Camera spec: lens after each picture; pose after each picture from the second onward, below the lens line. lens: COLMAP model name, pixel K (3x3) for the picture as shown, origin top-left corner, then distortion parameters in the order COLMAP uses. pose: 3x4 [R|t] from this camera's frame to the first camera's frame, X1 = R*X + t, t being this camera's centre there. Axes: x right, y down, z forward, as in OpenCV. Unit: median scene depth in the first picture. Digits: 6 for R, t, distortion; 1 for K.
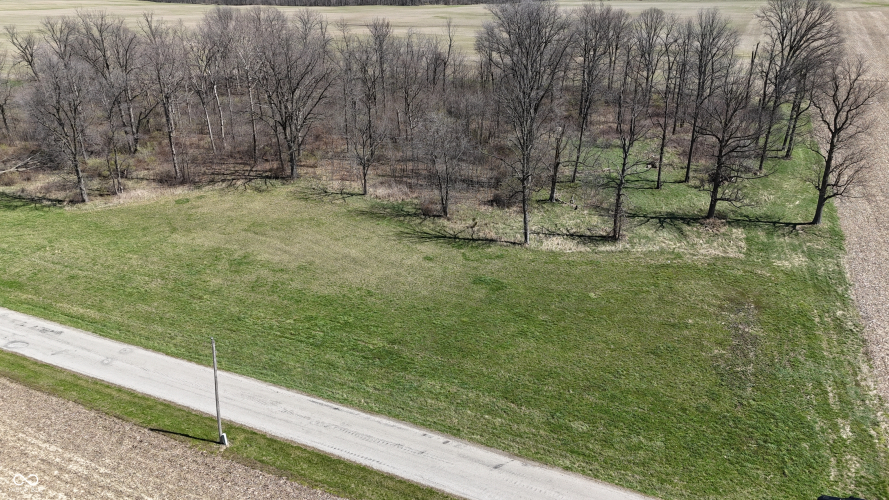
lens RADIAL K [[646.0, 0, 444.5], [0, 646.0, 250.0], [0, 0, 1]] dist [0.083636, -0.078671]
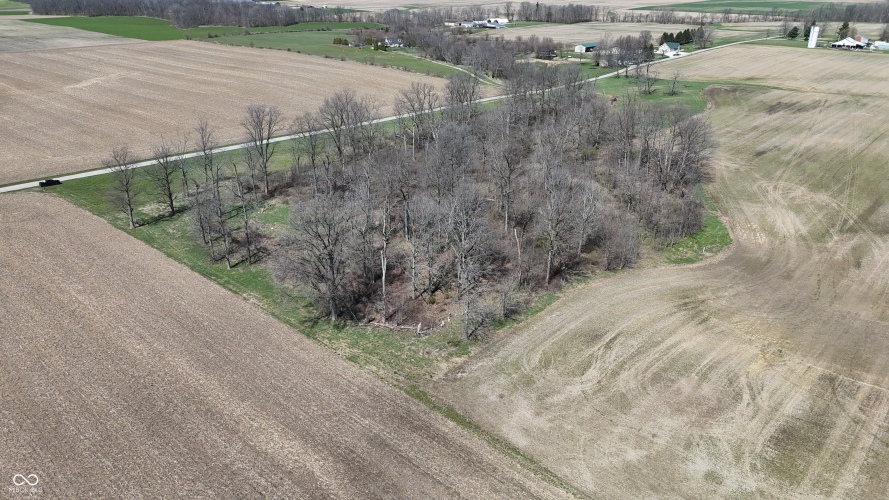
lens RADIAL K [[663.5, 0, 447.7], [0, 663.5, 230.0], [0, 0, 1]] dist [0.039159, -0.001632]
pose [[-0.295232, 0.348075, -0.889765, 2.034904], [-0.378249, 0.812605, 0.443396, -1.262379], [0.877363, 0.467458, -0.108248, 2.004692]]
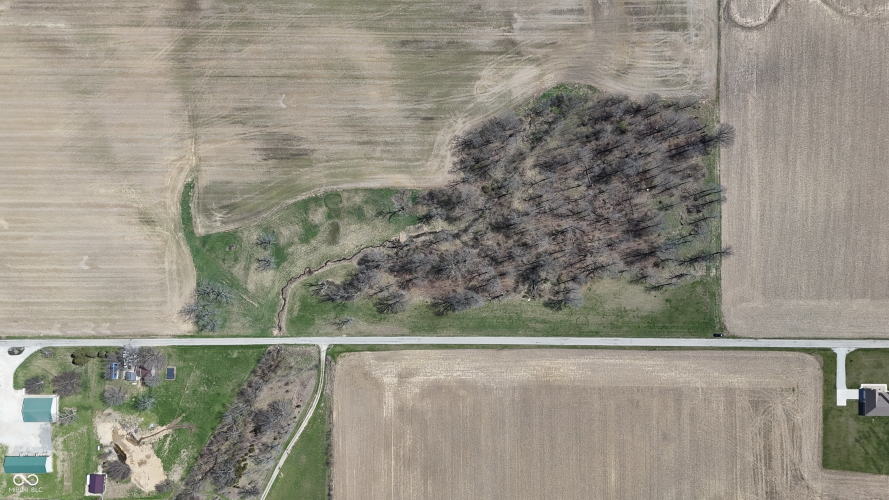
lens RADIAL K [[646.0, 0, 444.5], [0, 646.0, 250.0], [0, 0, 1]] dist [0.083636, -0.078671]
pose [[0.906764, -0.421620, -0.004001, -1.317528], [0.177994, 0.374168, 0.910119, -4.971162], [-0.382227, -0.825975, 0.414328, -0.284450]]
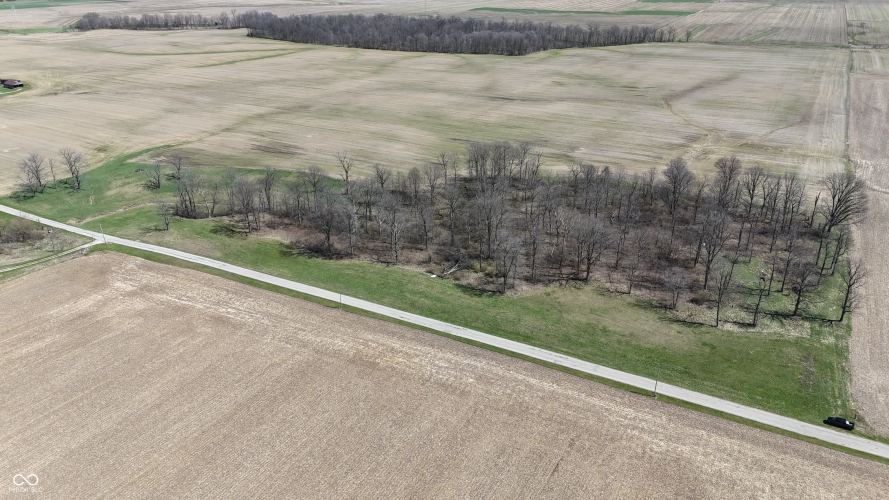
lens RADIAL K [[646.0, 0, 444.5], [0, 646.0, 250.0], [0, 0, 1]] dist [0.083636, -0.078671]
pose [[0.997161, 0.030410, -0.068878, -0.680075], [-0.029103, 0.999378, 0.019898, -0.292169], [0.069440, -0.017837, 0.997427, -1.413219]]
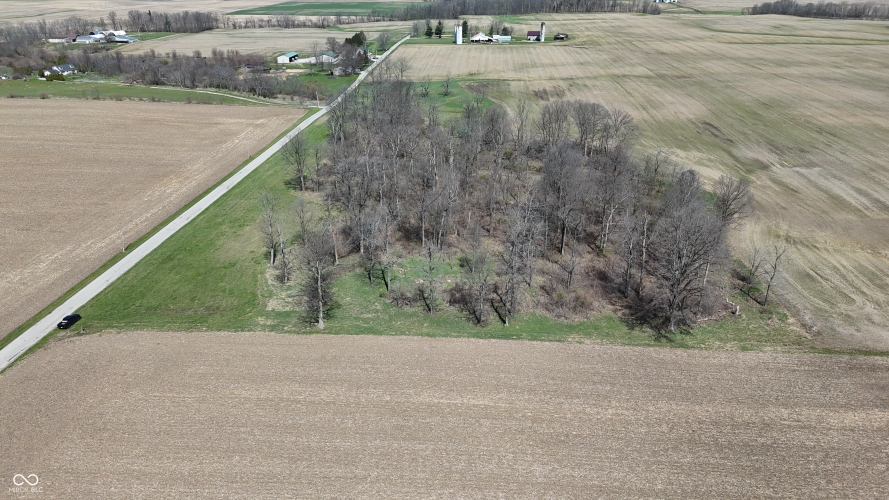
lens RADIAL K [[646.0, 0, 444.5], [0, 646.0, 250.0], [0, 0, 1]] dist [0.083636, -0.078671]
pose [[0.362018, 0.368396, -0.856287, 1.956968], [-0.360790, 0.902375, 0.235691, -0.697044], [0.859519, 0.223616, 0.459589, 0.455160]]
